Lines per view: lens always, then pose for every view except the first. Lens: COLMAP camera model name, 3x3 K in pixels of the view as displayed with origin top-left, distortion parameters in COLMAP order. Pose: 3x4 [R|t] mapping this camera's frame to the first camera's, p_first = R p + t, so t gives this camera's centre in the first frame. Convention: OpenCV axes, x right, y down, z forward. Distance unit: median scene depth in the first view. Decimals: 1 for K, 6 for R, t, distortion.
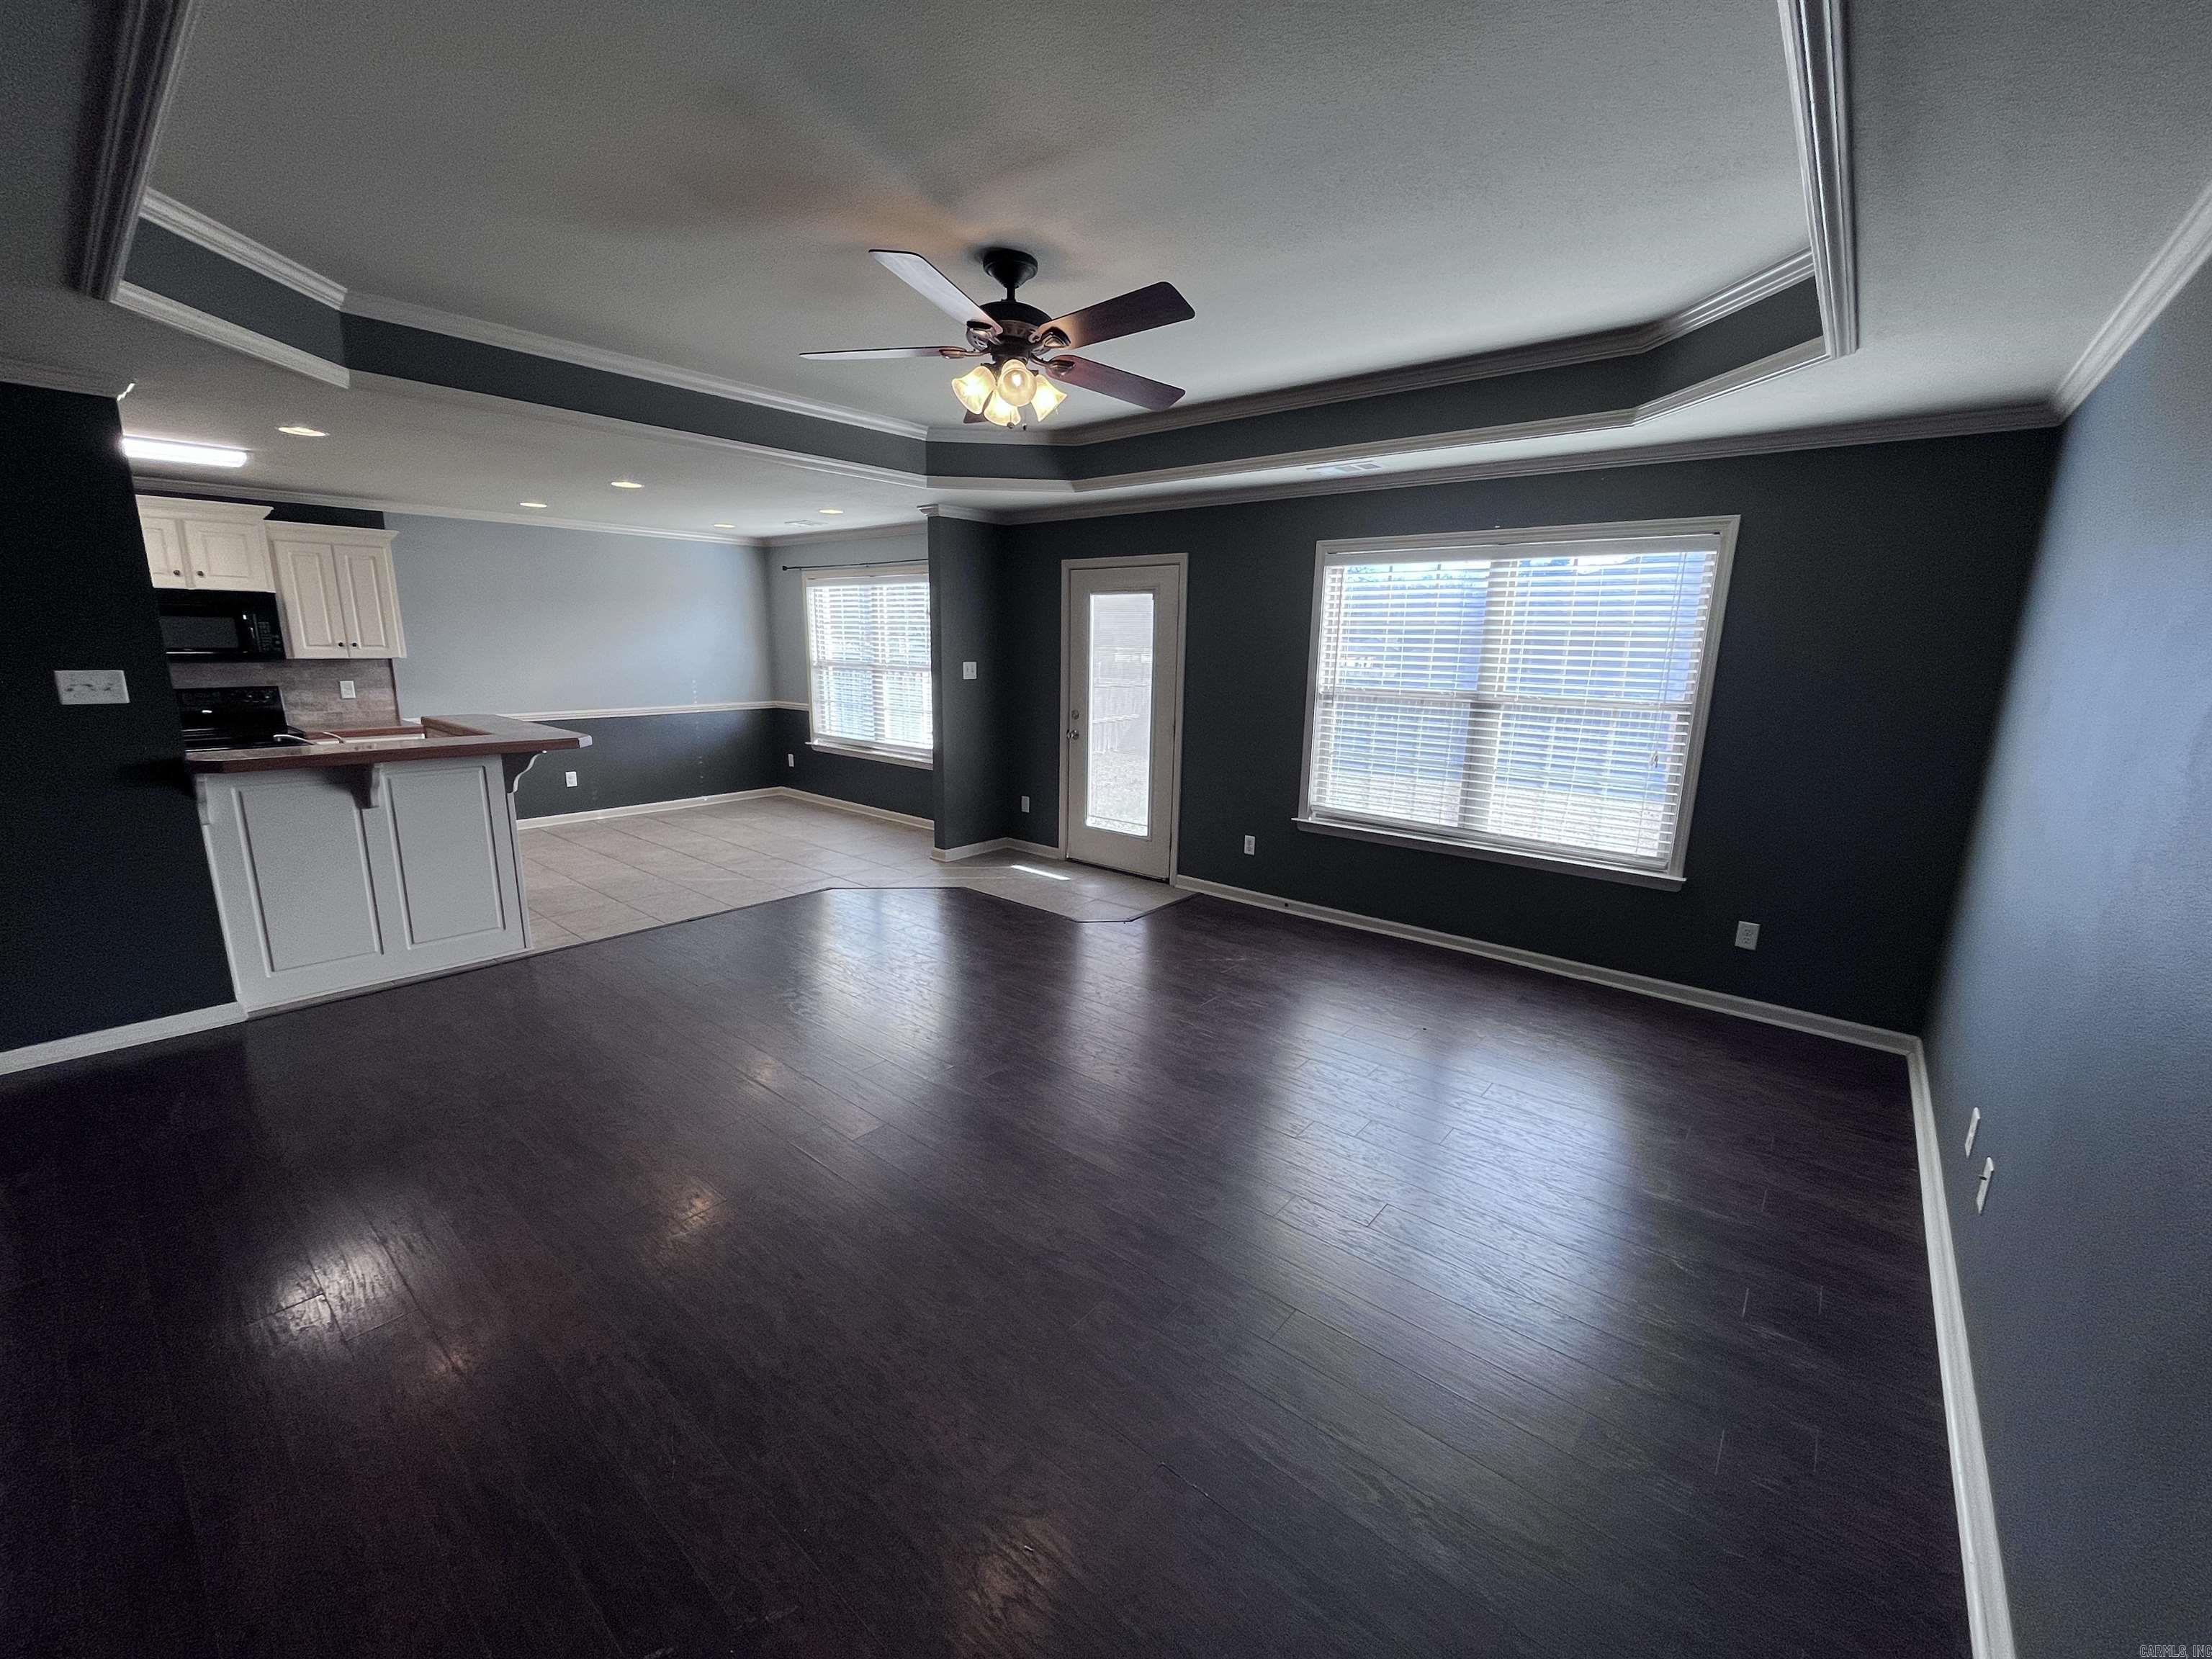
lens RADIAL K [[898.2, 0, 1111.0], [0, 898.2, 834.2], [0, 0, 1]] dist [-0.001702, -0.000475]
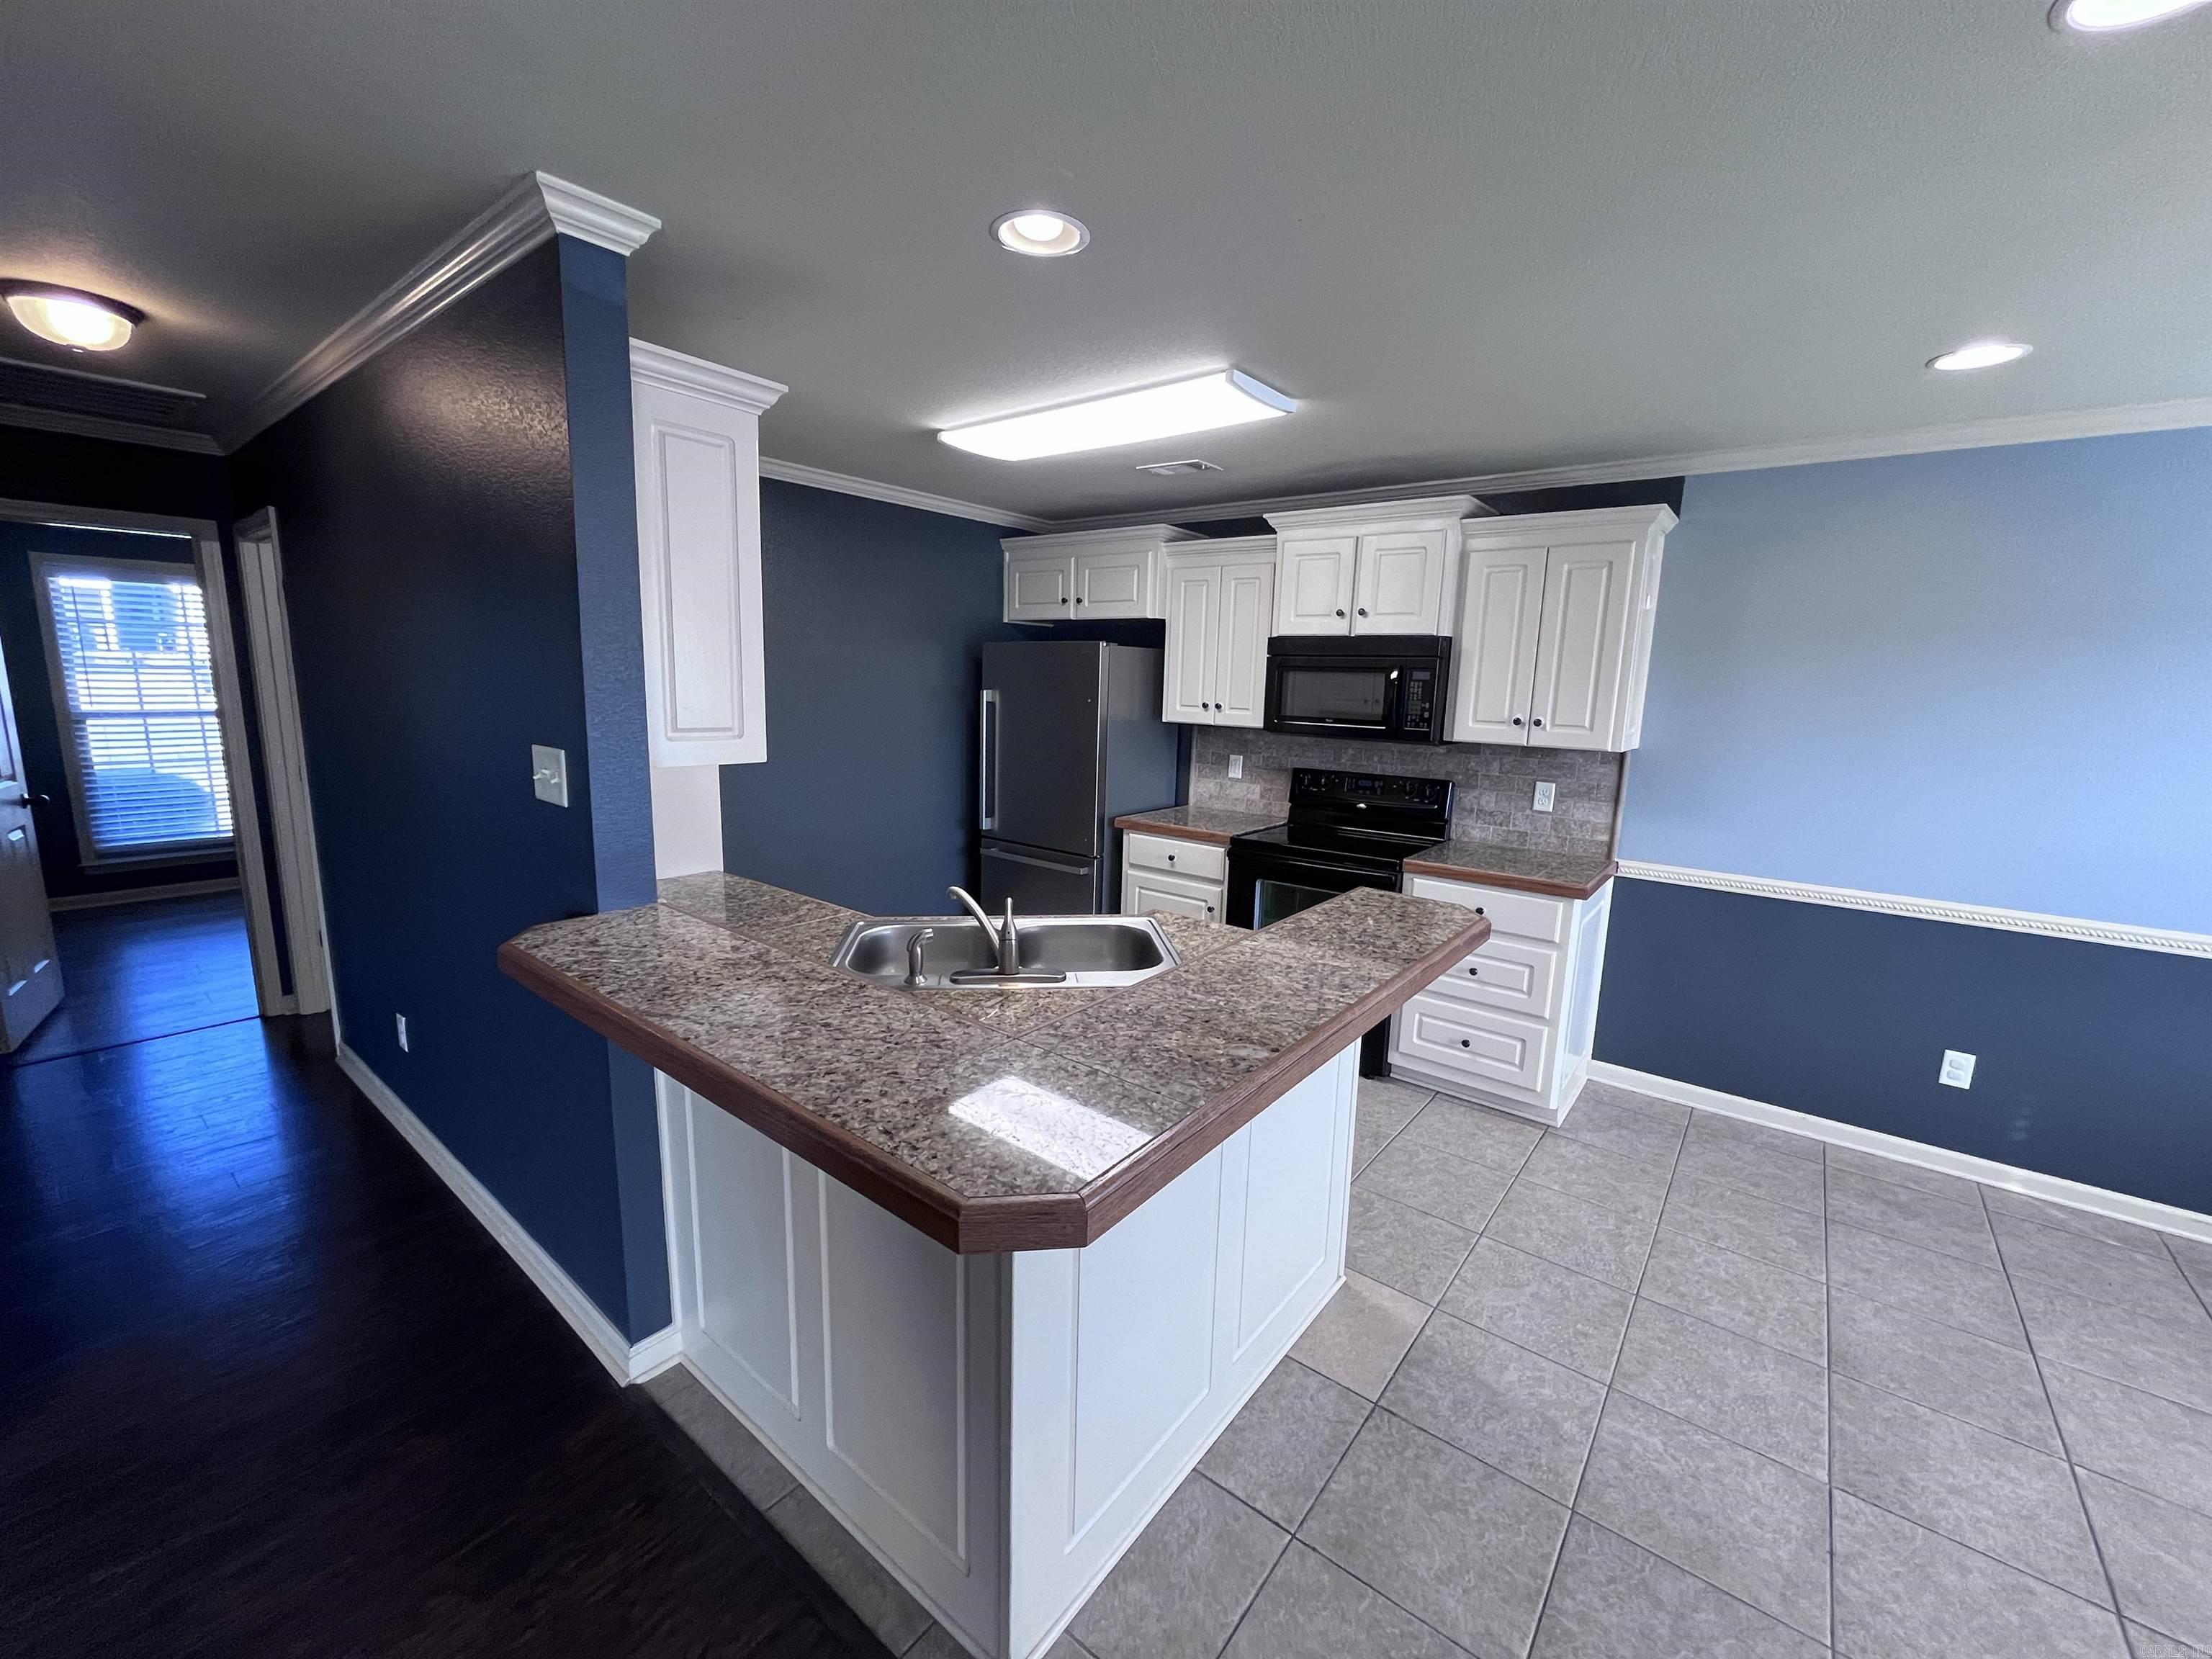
lens RADIAL K [[890.5, 0, 1104.6], [0, 890.5, 831.3], [0, 0, 1]] dist [-0.003432, -0.000287]
pose [[0.030629, 0.157565, -0.987034, -0.329612], [-0.238750, 0.960066, 0.145851, -0.184021], [0.970598, 0.231187, 0.067024, 0.809097]]
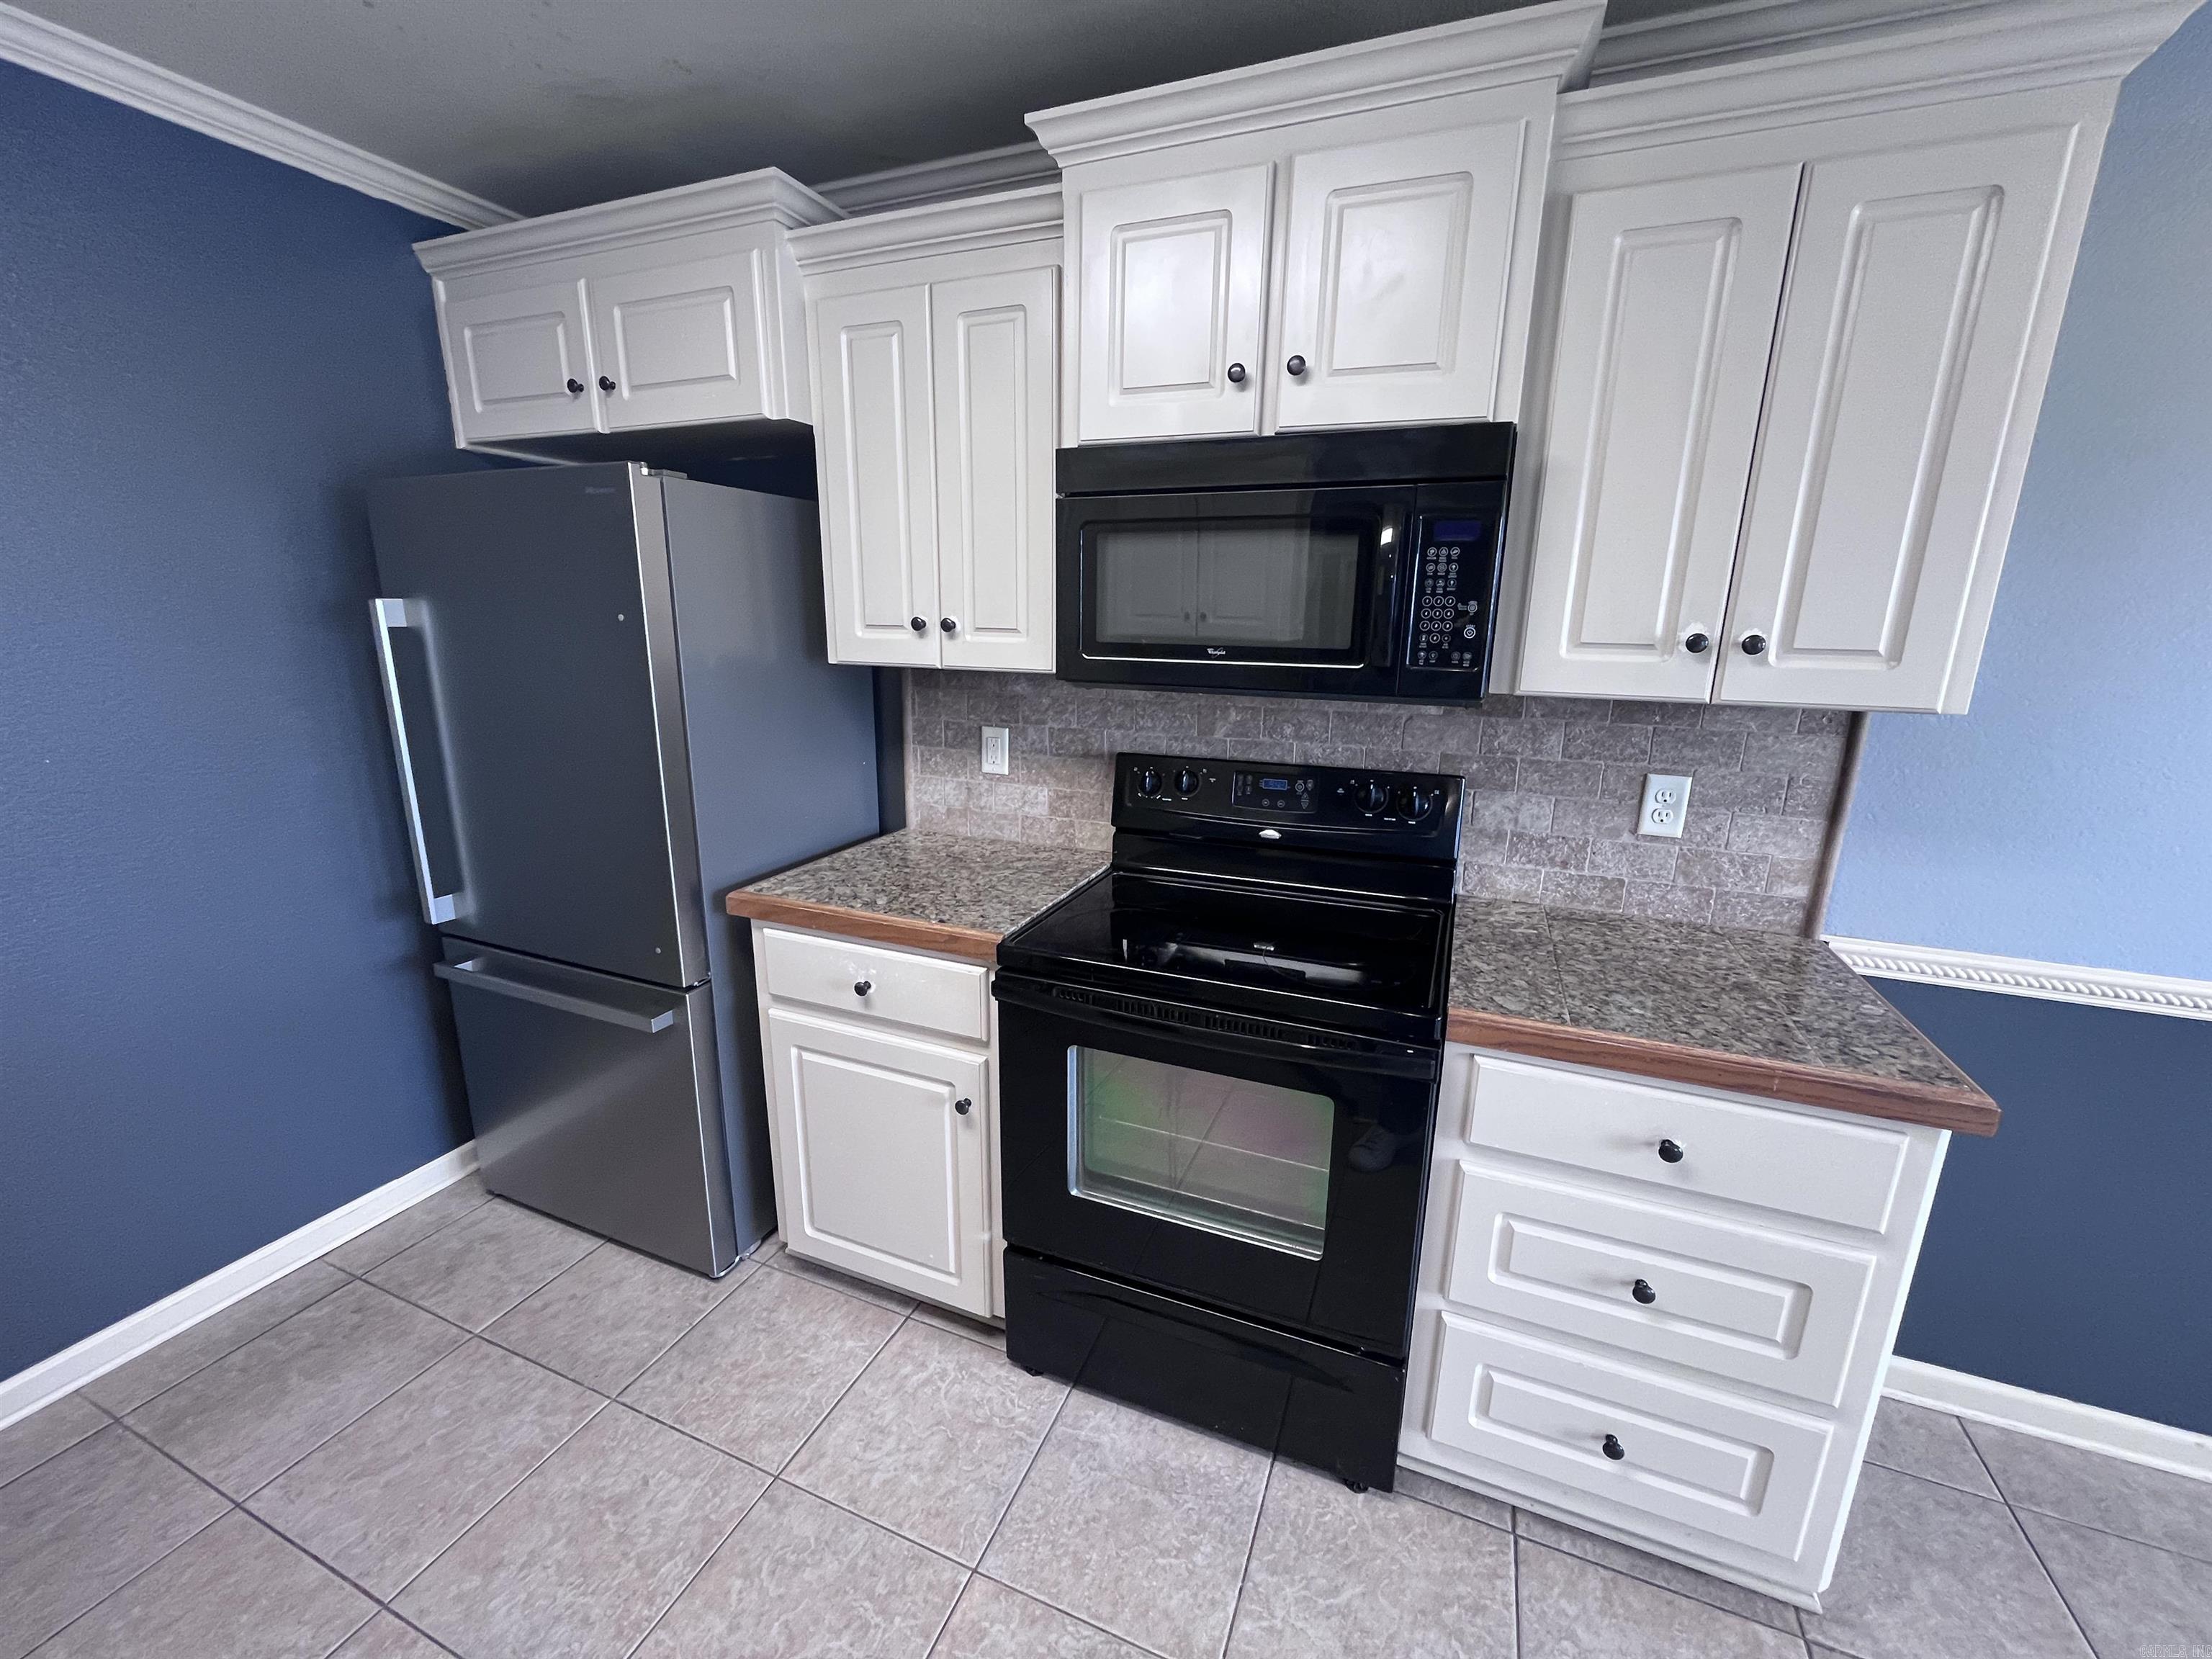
lens RADIAL K [[890.5, 0, 1104.6], [0, 890.5, 831.3], [0, 0, 1]] dist [-0.003432, -0.000287]
pose [[0.301184, 0.218718, -0.928144, -0.766471], [-0.211215, 0.964464, 0.158738, -0.189930], [0.929880, 0.148228, 0.336677, 0.886272]]
